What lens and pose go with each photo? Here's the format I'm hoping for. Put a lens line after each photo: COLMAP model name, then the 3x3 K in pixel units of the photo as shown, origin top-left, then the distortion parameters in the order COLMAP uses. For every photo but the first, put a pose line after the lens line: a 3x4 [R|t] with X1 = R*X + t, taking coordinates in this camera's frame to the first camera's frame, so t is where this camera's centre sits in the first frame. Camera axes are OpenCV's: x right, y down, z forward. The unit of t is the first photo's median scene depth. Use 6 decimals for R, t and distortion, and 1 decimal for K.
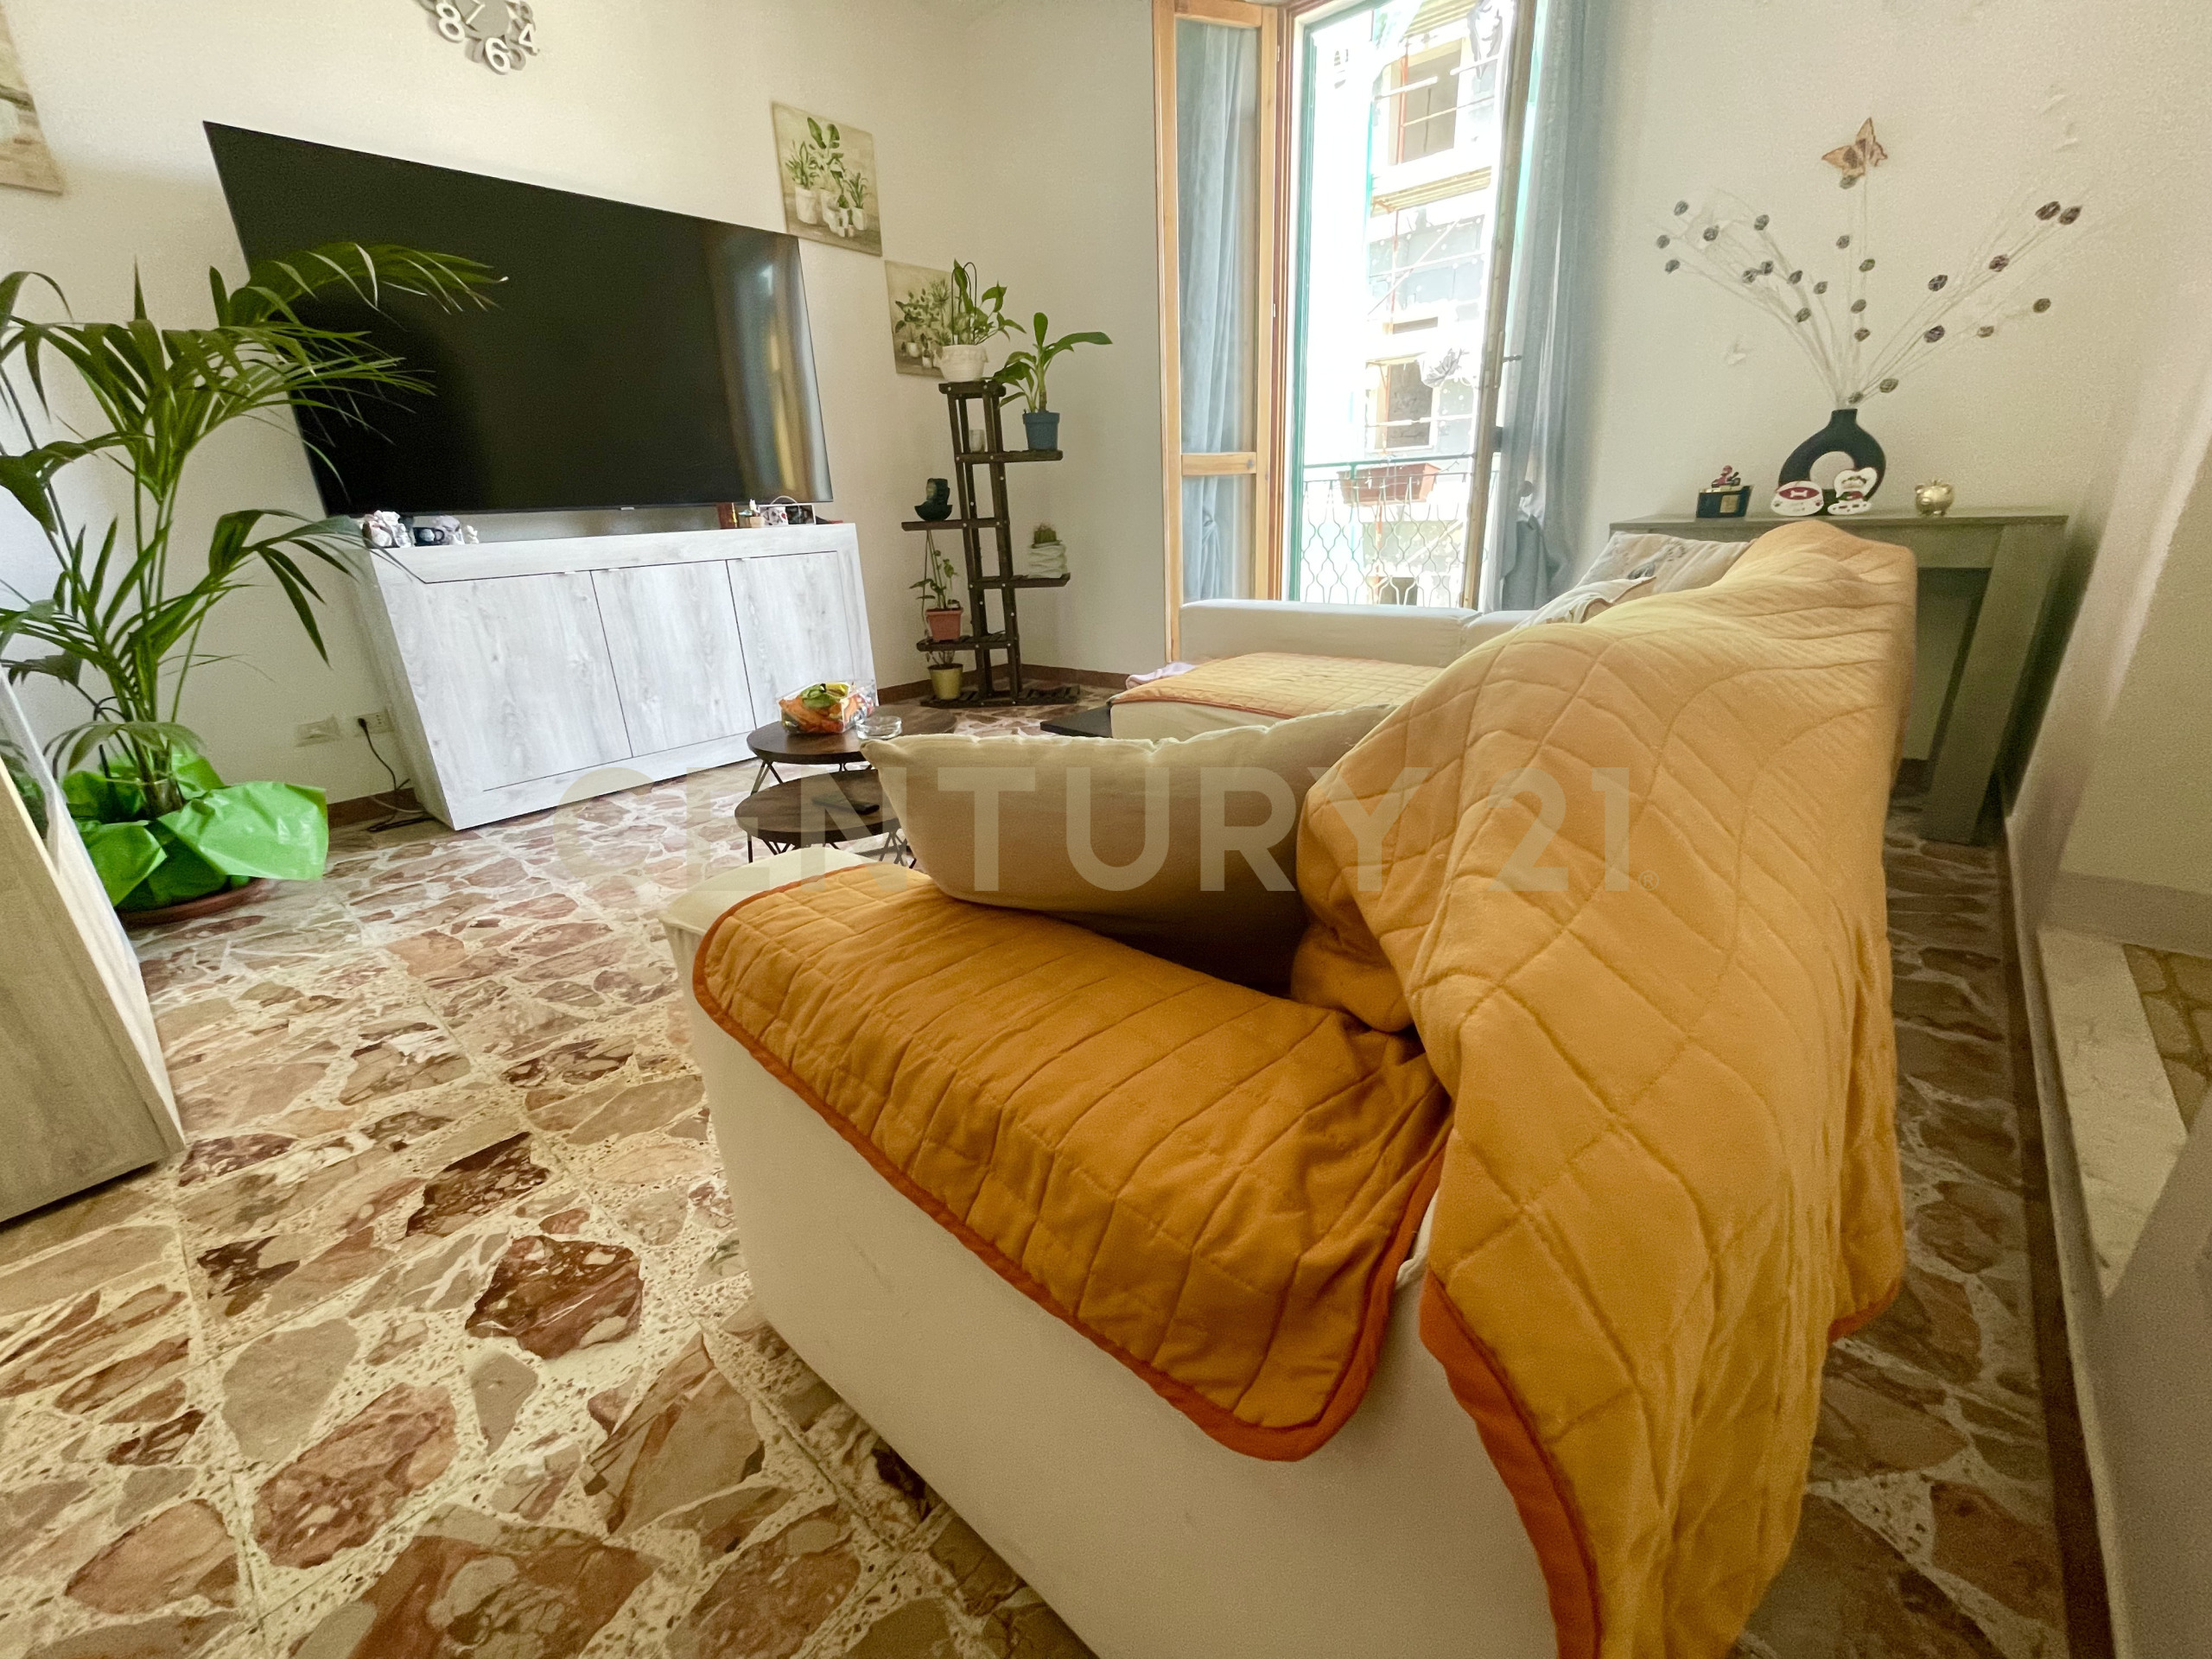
lens RADIAL K [[896.0, 0, 1103.2], [0, 896.0, 826.8], [0, 0, 1]] dist [-0.001939, -0.000555]
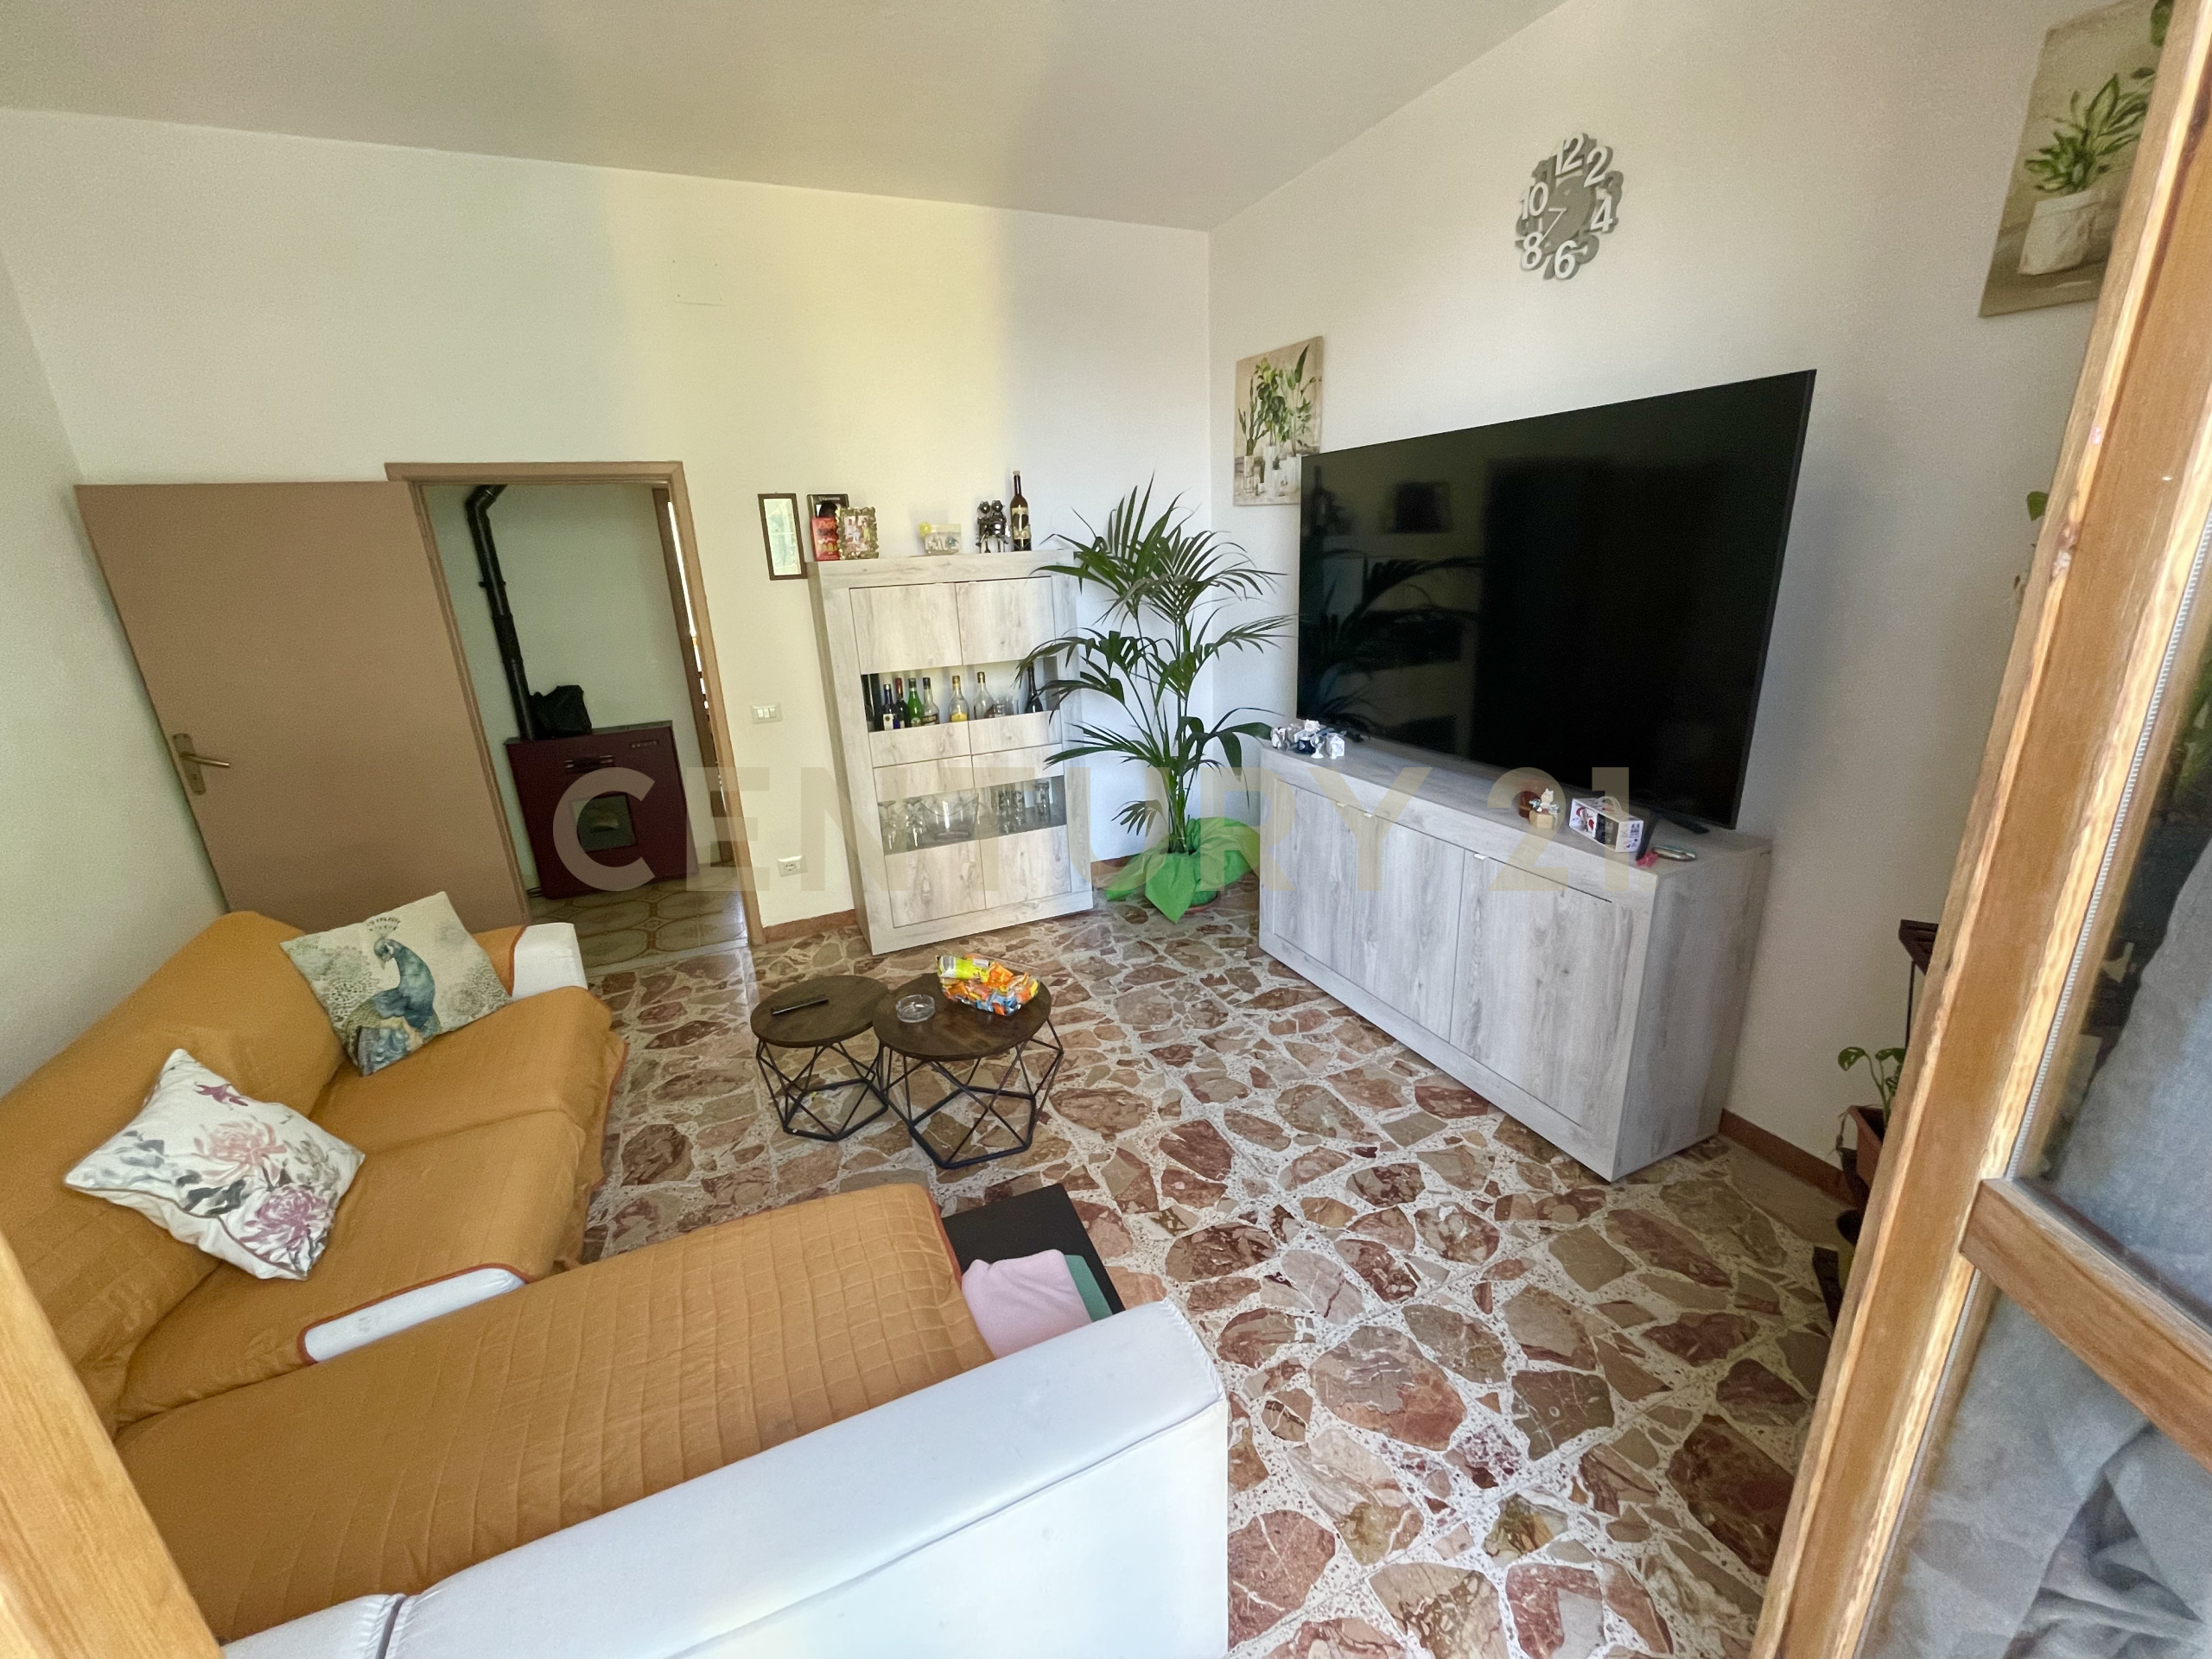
lens RADIAL K [[896.0, 0, 1103.2], [0, 896.0, 826.8], [0, 0, 1]] dist [-0.001939, -0.000555]
pose [[-0.415232, 0.335071, -0.845760, 0.414691], [-0.248439, 0.852589, 0.459750, -0.670836], [0.875135, 0.401022, -0.270777, 1.042896]]
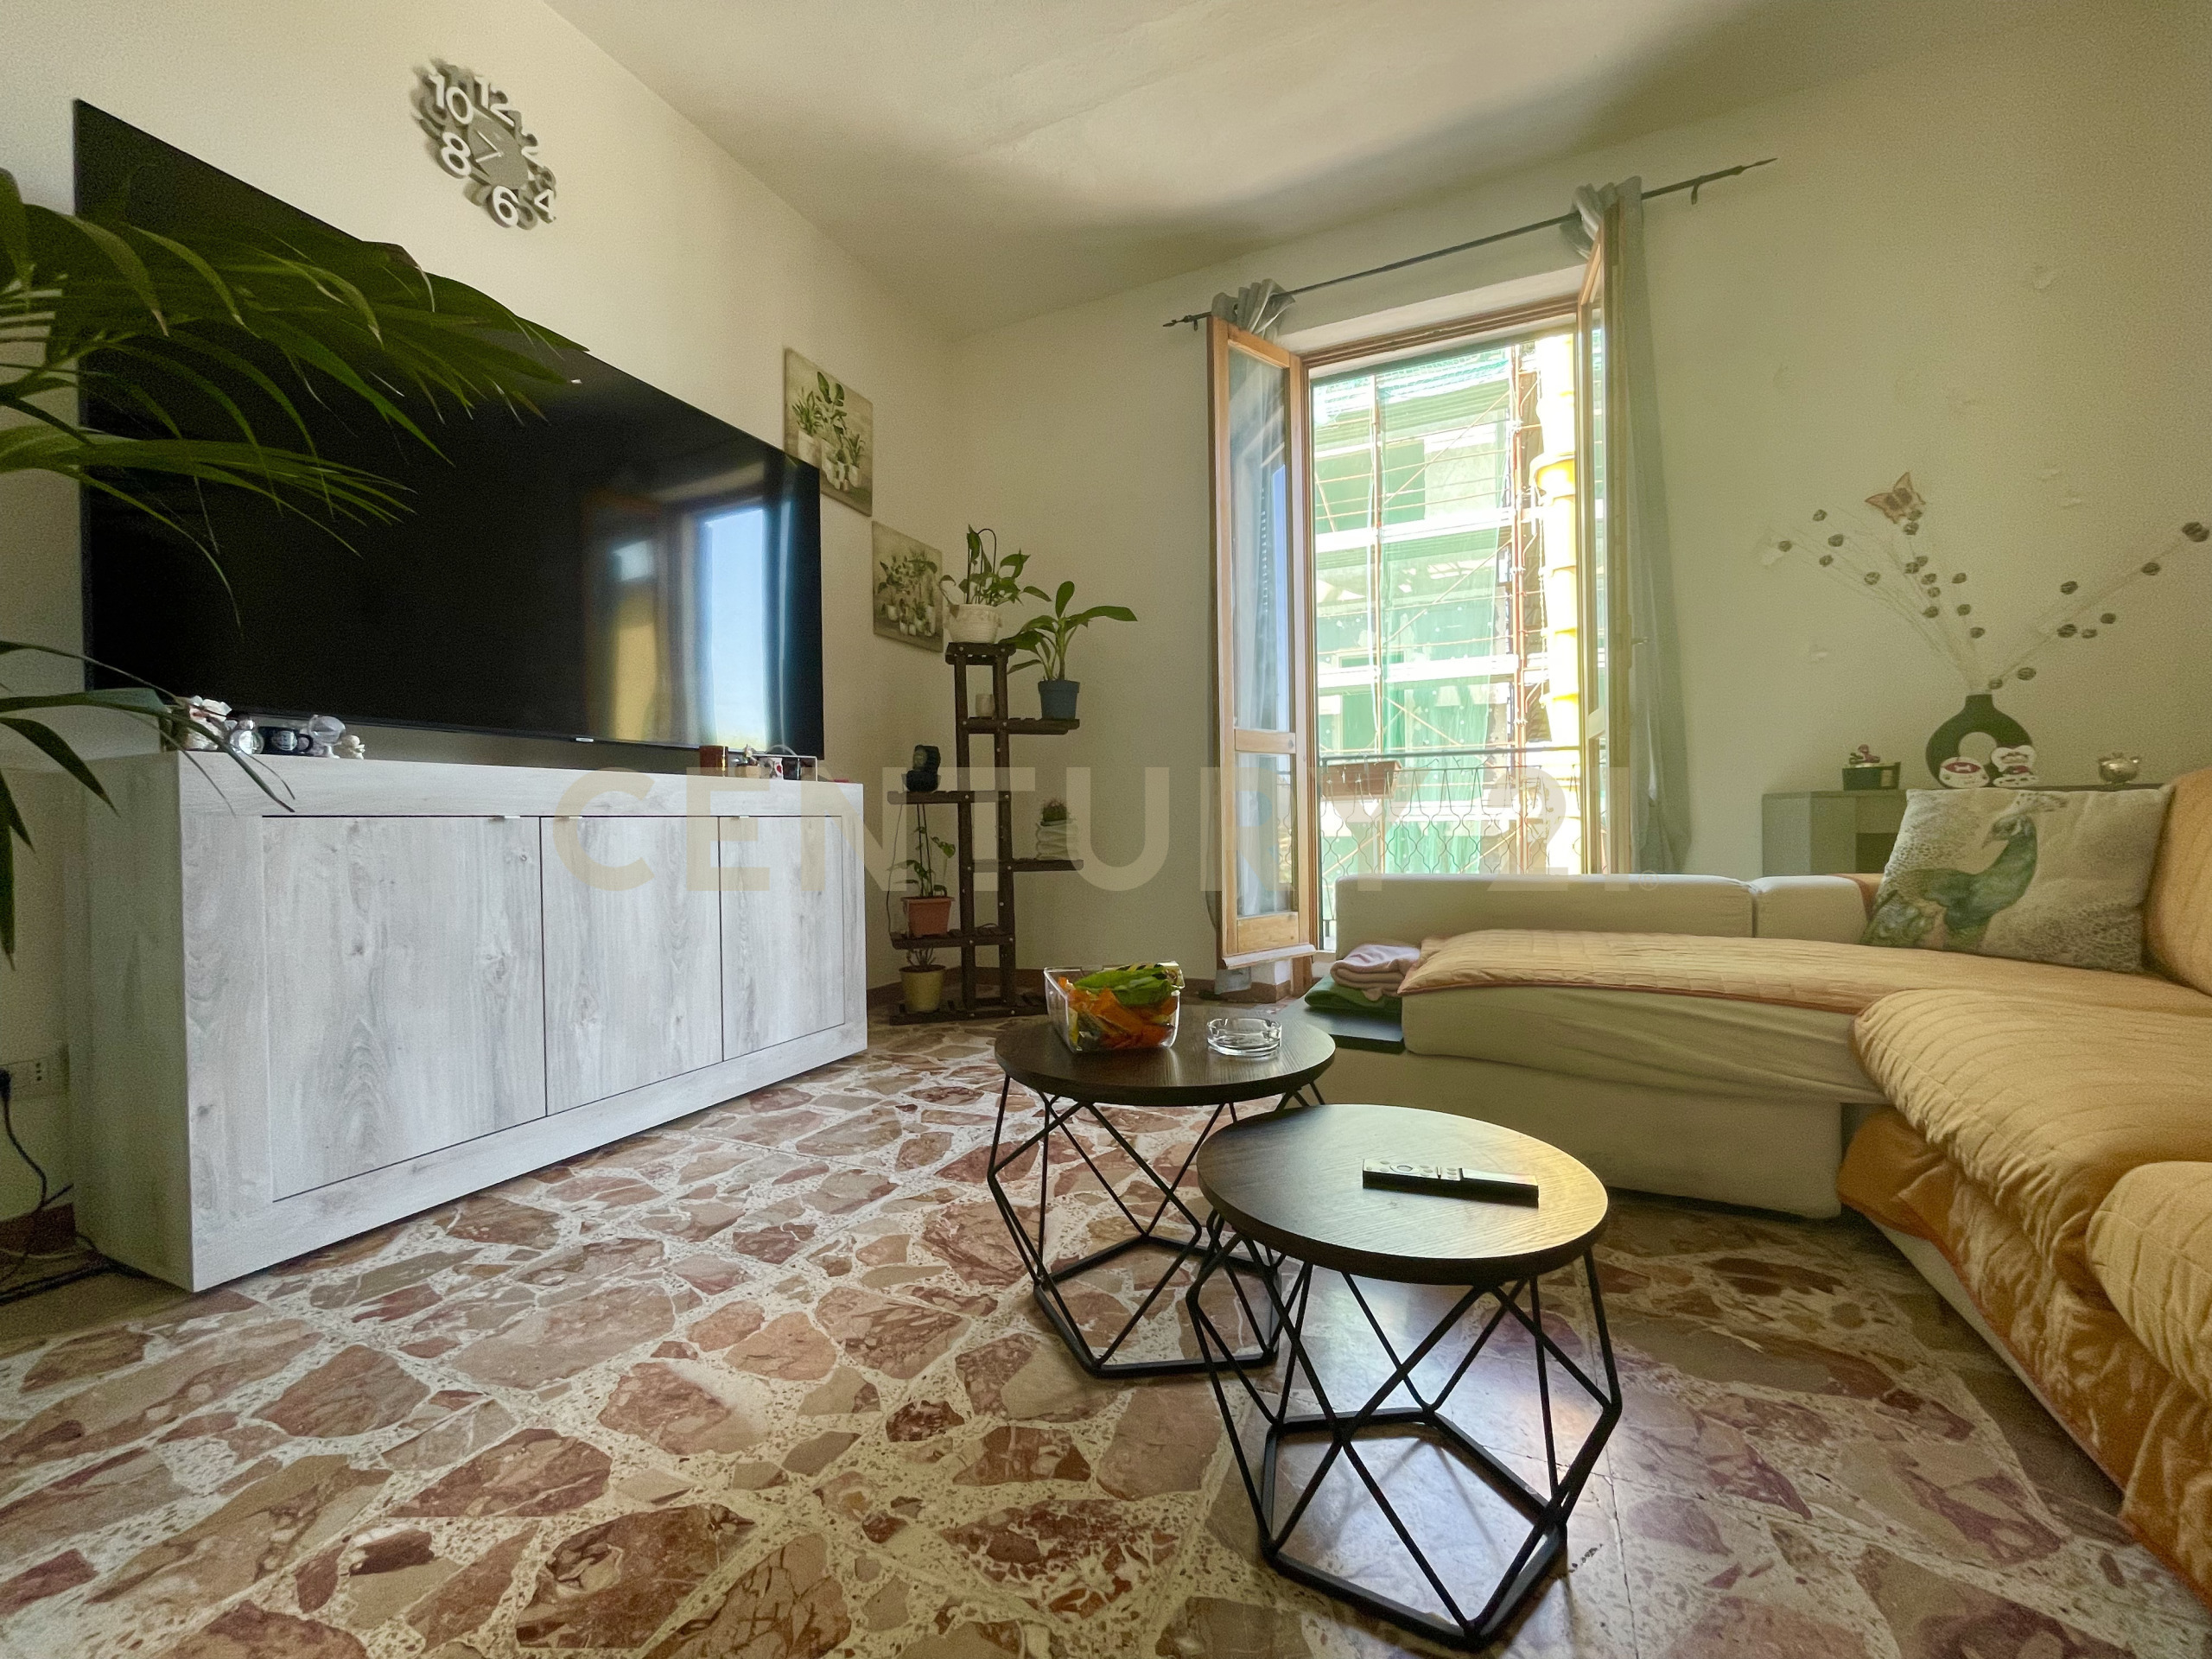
lens RADIAL K [[894.3, 0, 1106.0], [0, 894.3, 829.5], [0, 0, 1]] dist [-0.004317, 0.000085]
pose [[0.956488, 0.025604, 0.290646, -0.374361], [0.074931, 0.941178, -0.329500, -0.035949], [-0.281986, 0.336941, 0.898307, 0.315447]]
